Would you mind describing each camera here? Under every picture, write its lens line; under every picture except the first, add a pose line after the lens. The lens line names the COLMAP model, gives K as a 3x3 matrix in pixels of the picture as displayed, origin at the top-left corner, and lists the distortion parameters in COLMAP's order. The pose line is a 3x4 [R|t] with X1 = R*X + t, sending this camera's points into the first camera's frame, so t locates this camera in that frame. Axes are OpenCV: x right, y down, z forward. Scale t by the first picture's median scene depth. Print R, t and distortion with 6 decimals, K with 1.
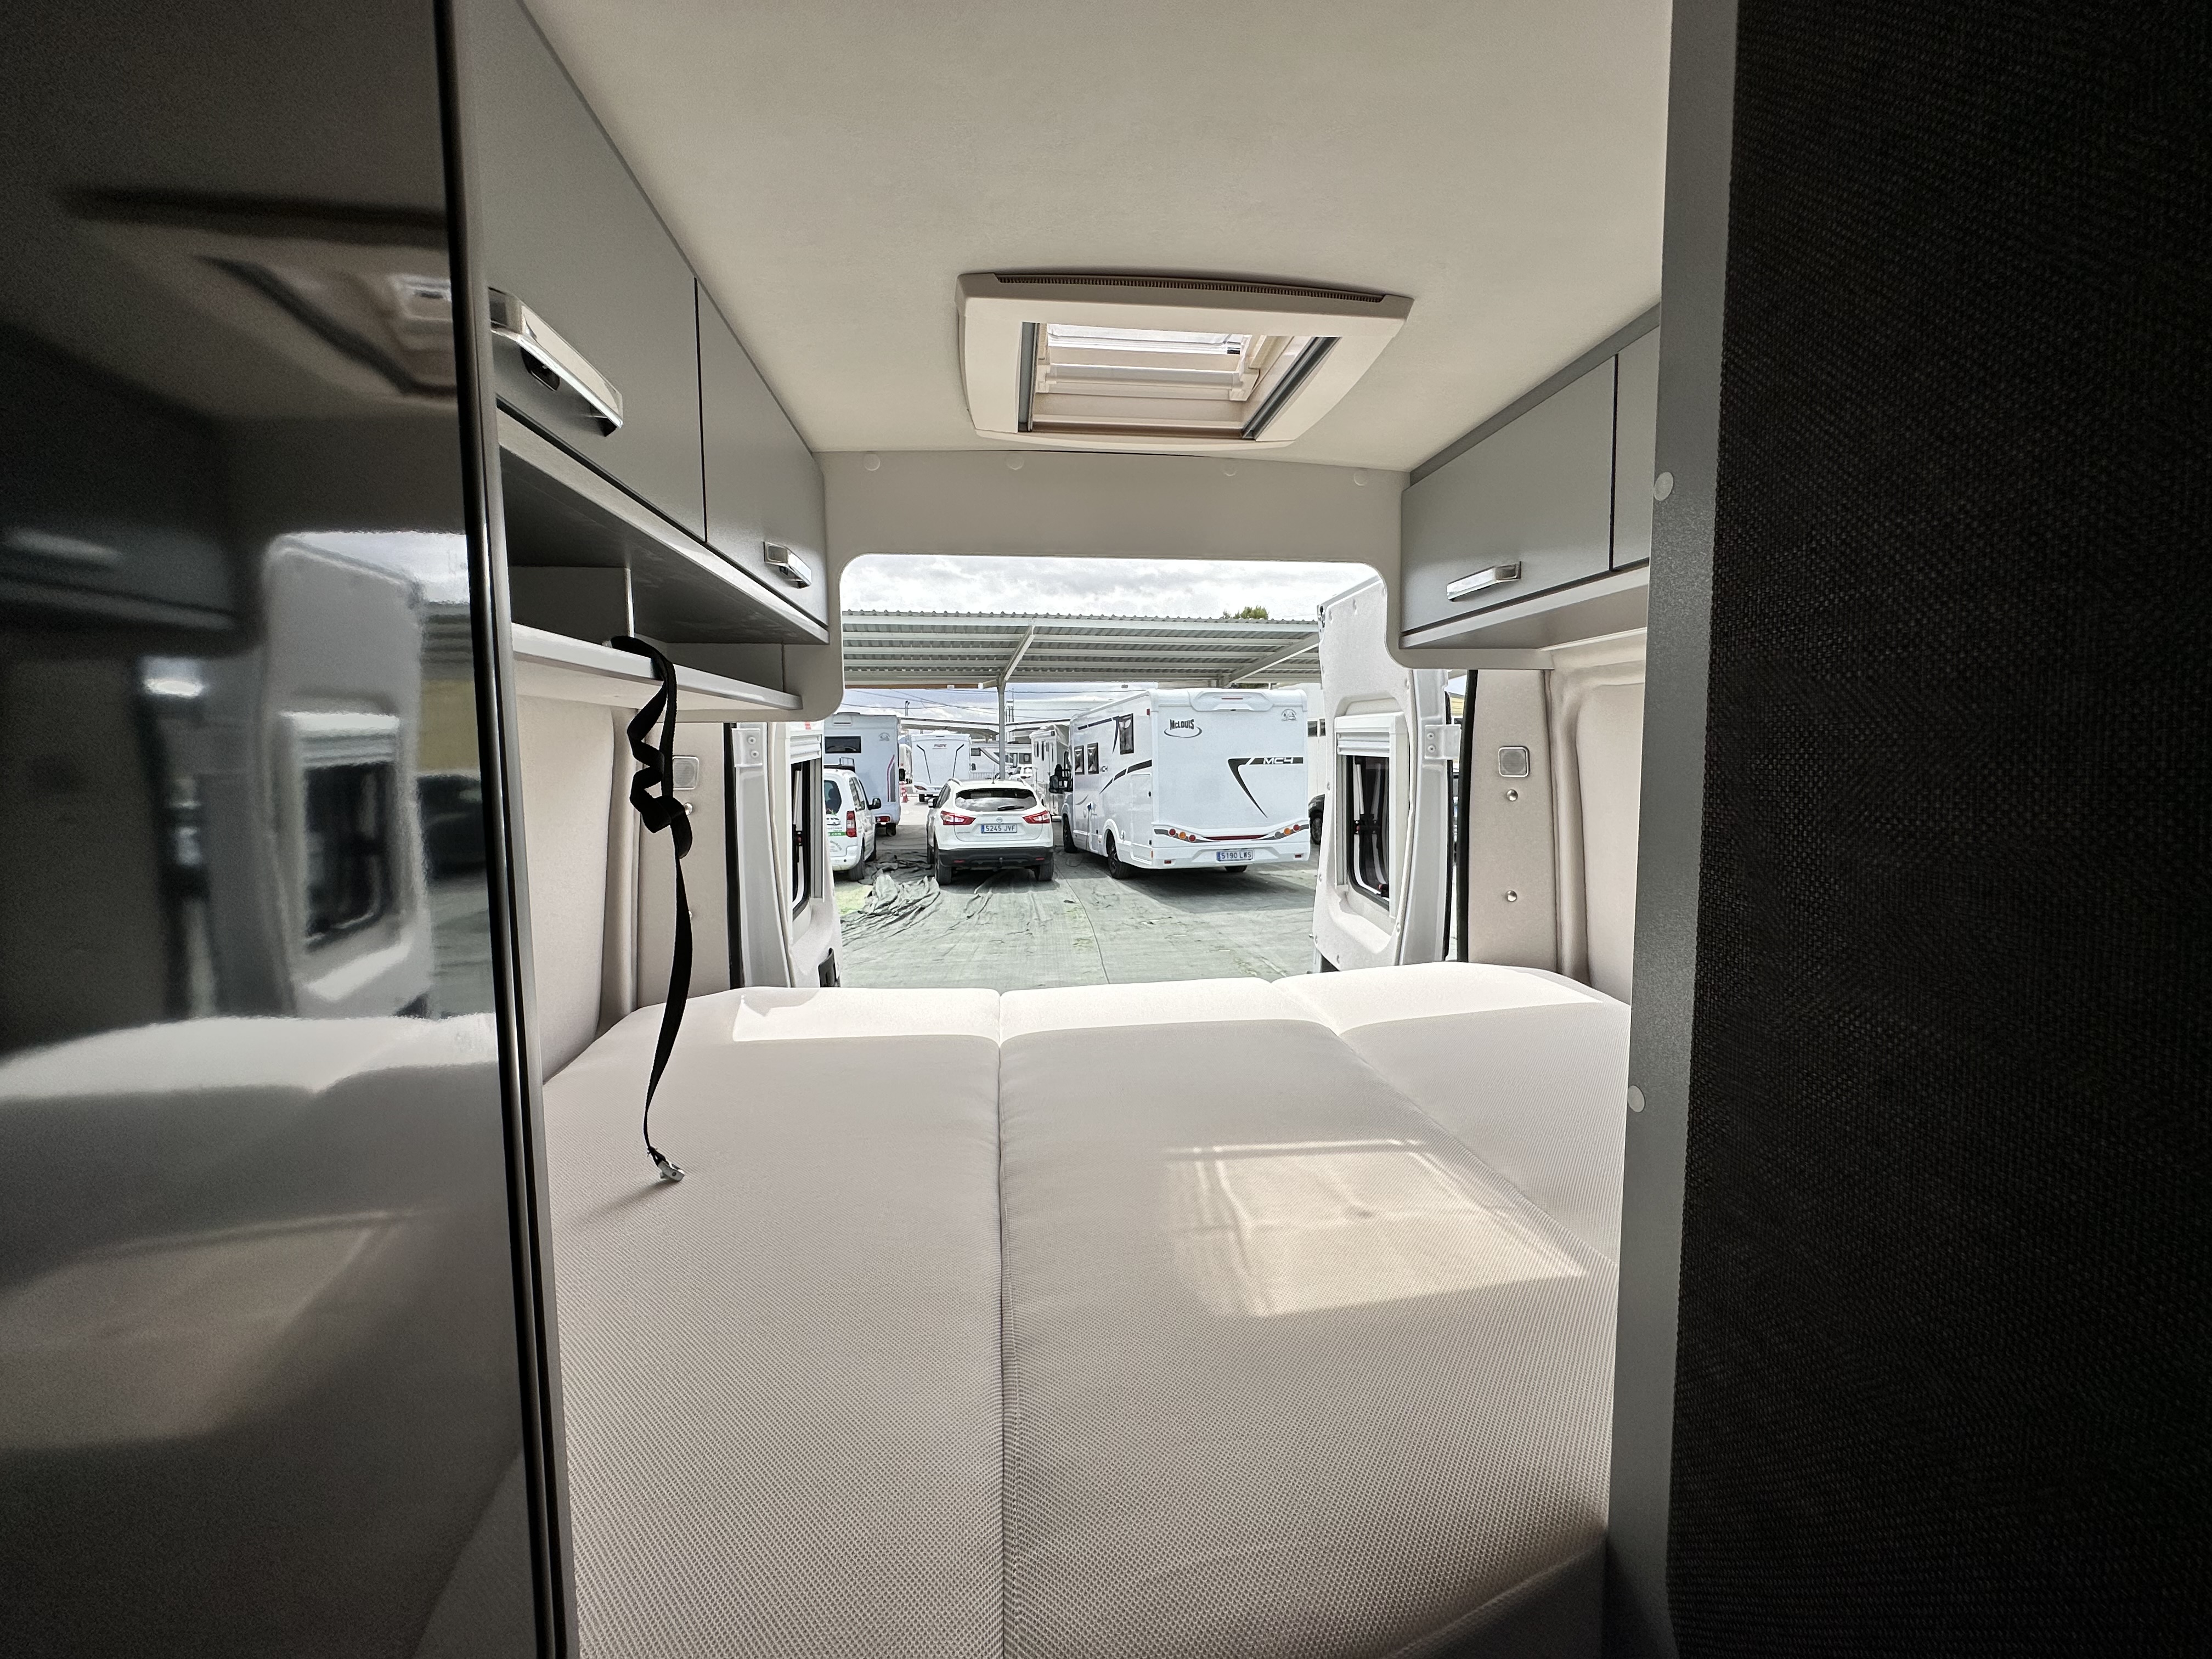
lens RADIAL K [[880.3, 0, 1112.3], [0, 880.3, 825.0], [0, 0, 1]] dist [-0.003493, 0.000056]
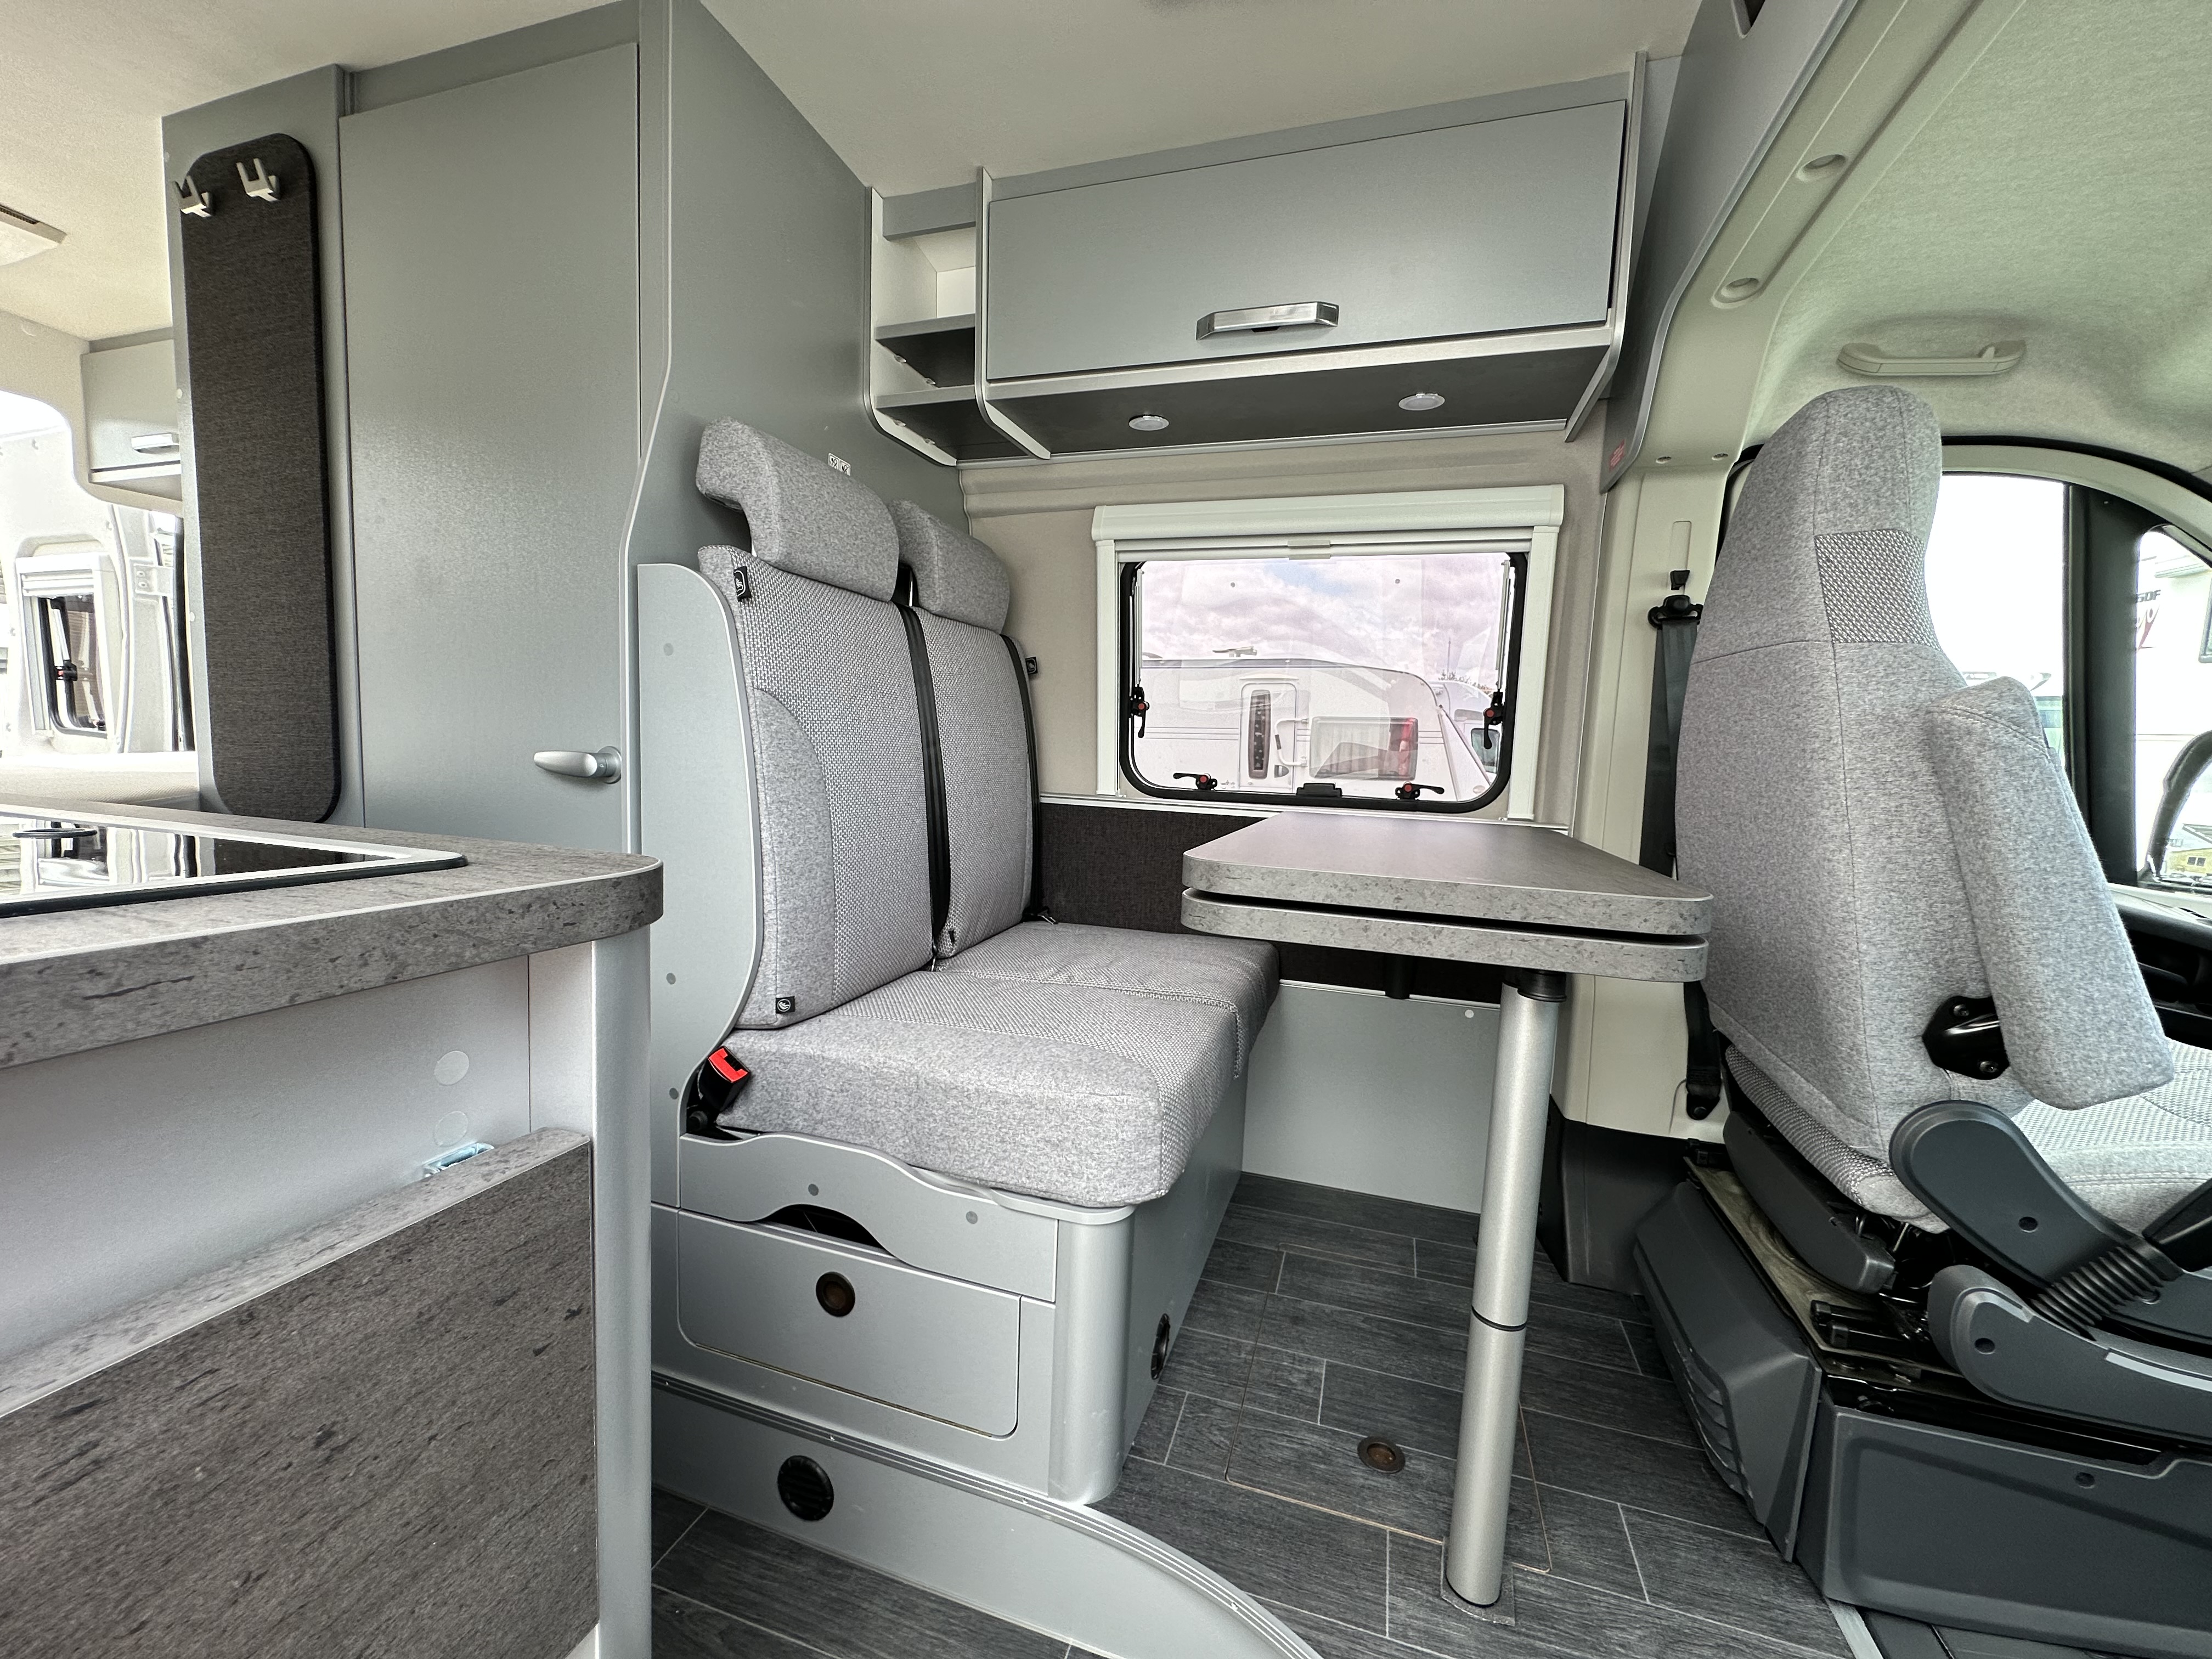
lens RADIAL K [[880.3, 0, 1112.3], [0, 880.3, 825.0], [0, 0, 1]] dist [-0.003493, 0.000056]
pose [[0.420948, -0.056300, 0.905336, -0.028417], [0.039365, 0.998266, 0.043775, 0.037992], [-0.906230, 0.017211, 0.422435, -0.109784]]
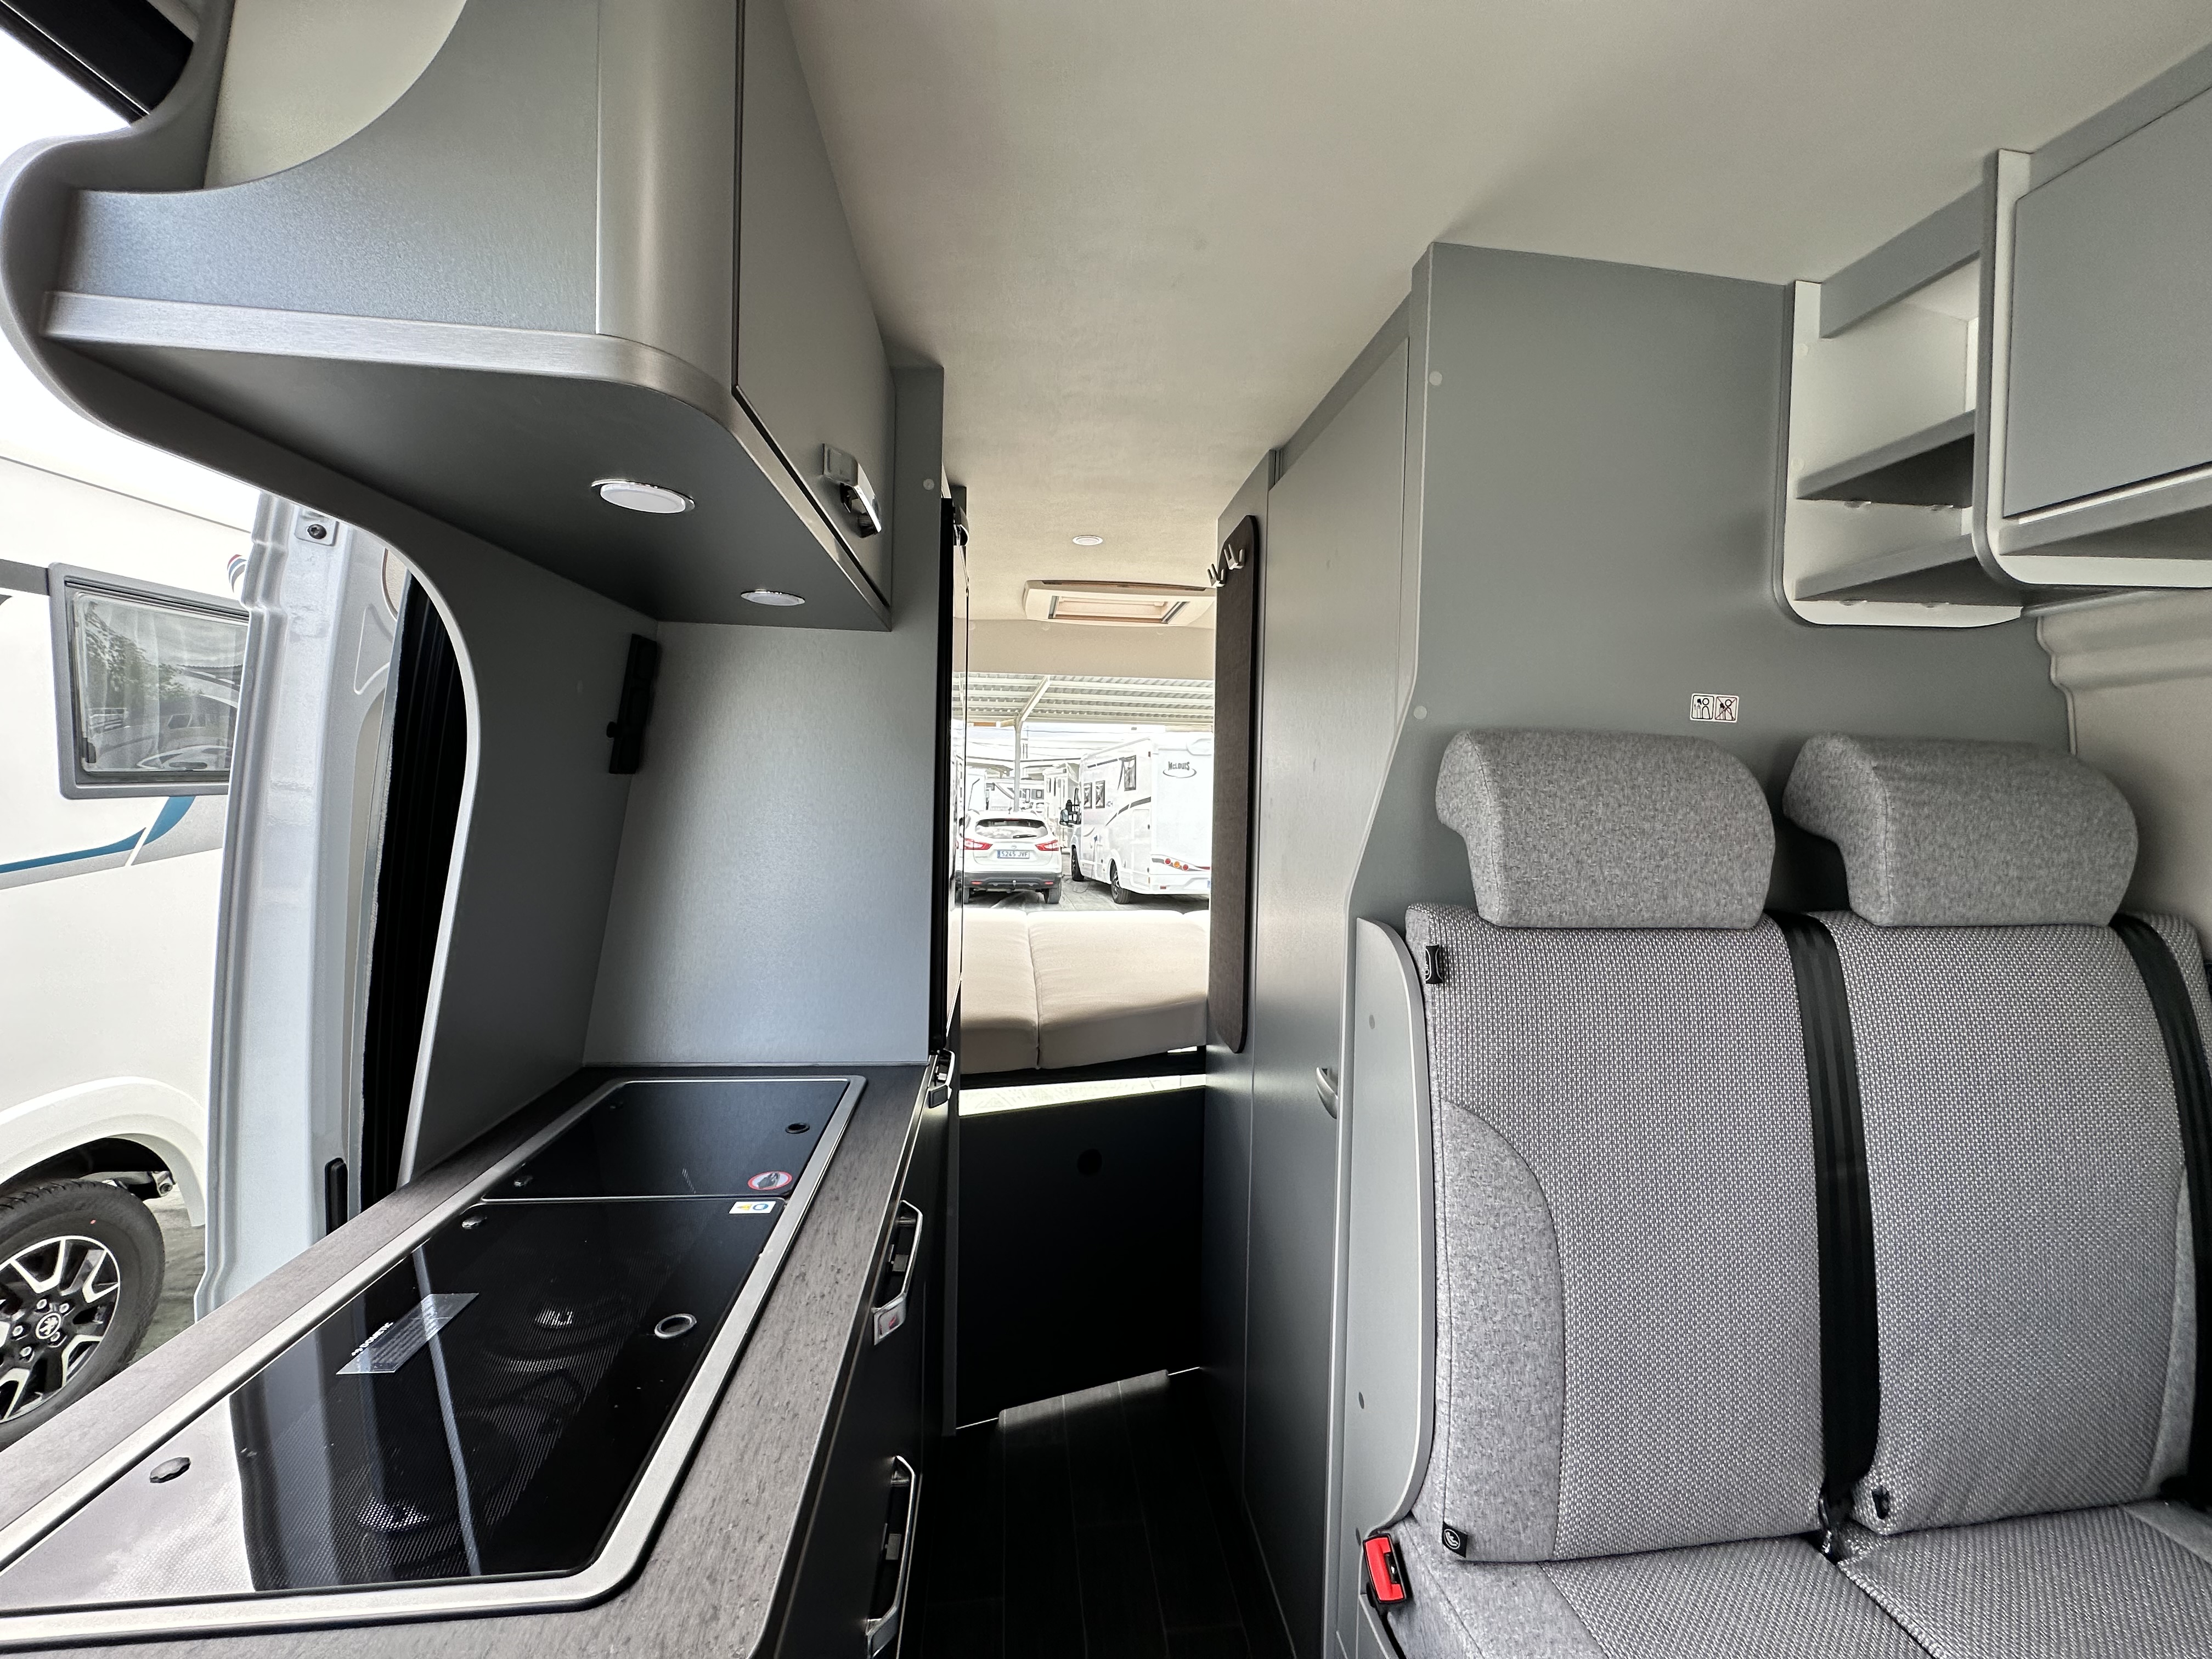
lens RADIAL K [[880.3, 0, 1112.3], [0, 880.3, 825.0], [0, 0, 1]] dist [-0.003493, 0.000056]
pose [[0.999489, 0.029520, -0.012290, 0.008773], [-0.030035, 0.998578, -0.044034, 0.011851], [0.010973, 0.044381, 0.998954, -0.108874]]
